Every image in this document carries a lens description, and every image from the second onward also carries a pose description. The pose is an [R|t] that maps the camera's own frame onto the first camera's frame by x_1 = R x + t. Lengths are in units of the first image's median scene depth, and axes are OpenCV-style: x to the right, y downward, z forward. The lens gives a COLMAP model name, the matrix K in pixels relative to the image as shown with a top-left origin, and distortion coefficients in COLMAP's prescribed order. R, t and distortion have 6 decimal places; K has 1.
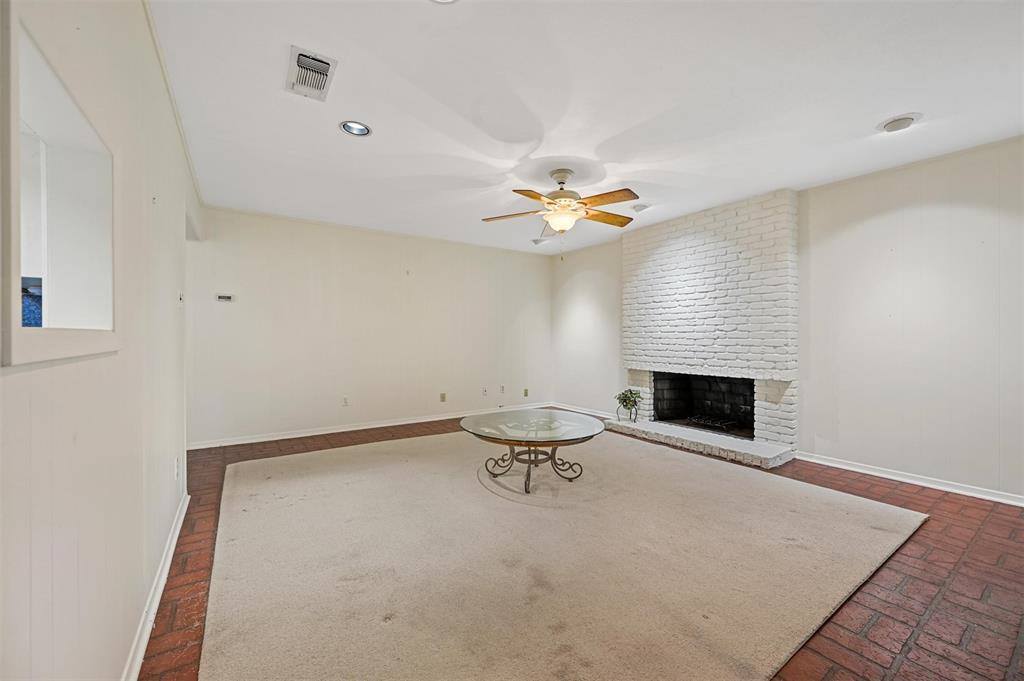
lens RADIAL K [[401.6, 0, 514.8], [0, 401.6, 343.2], [0, 0, 1]] dist [-0.000511, 0.000025]
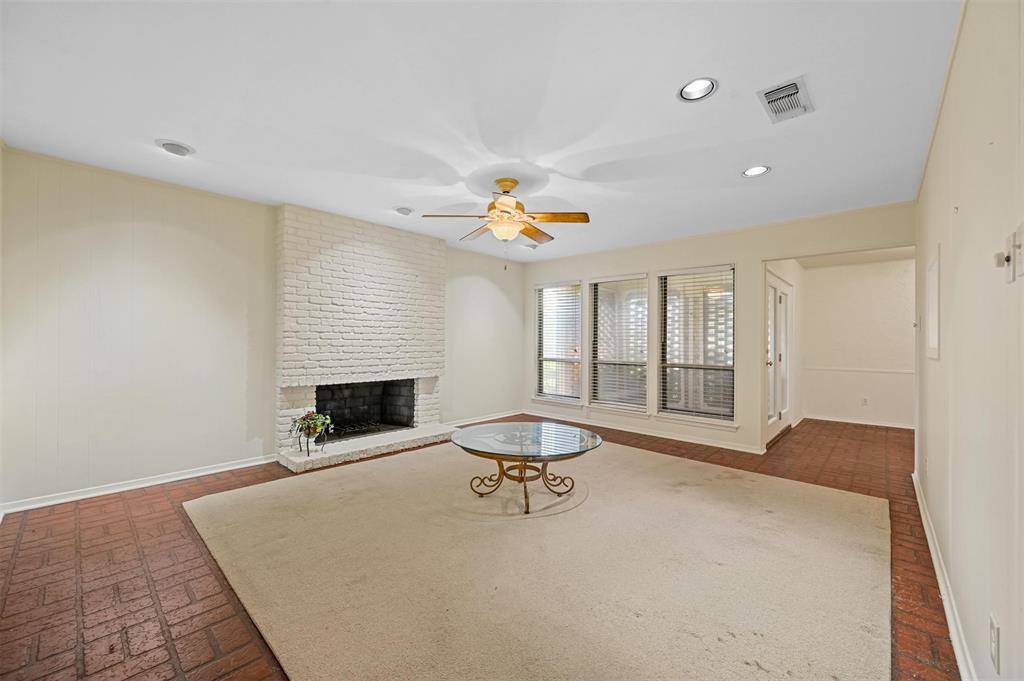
lens RADIAL K [[401.6, 0, 517.0], [0, 401.6, 341.8], [0, 0, 1]] dist [-0.000511, 0.000025]
pose [[-0.218102, 0.004395, 0.975916, -0.639109], [0.010712, 0.999940, -0.002109, -0.016917], [-0.975867, 0.009994, -0.218136, 0.882740]]
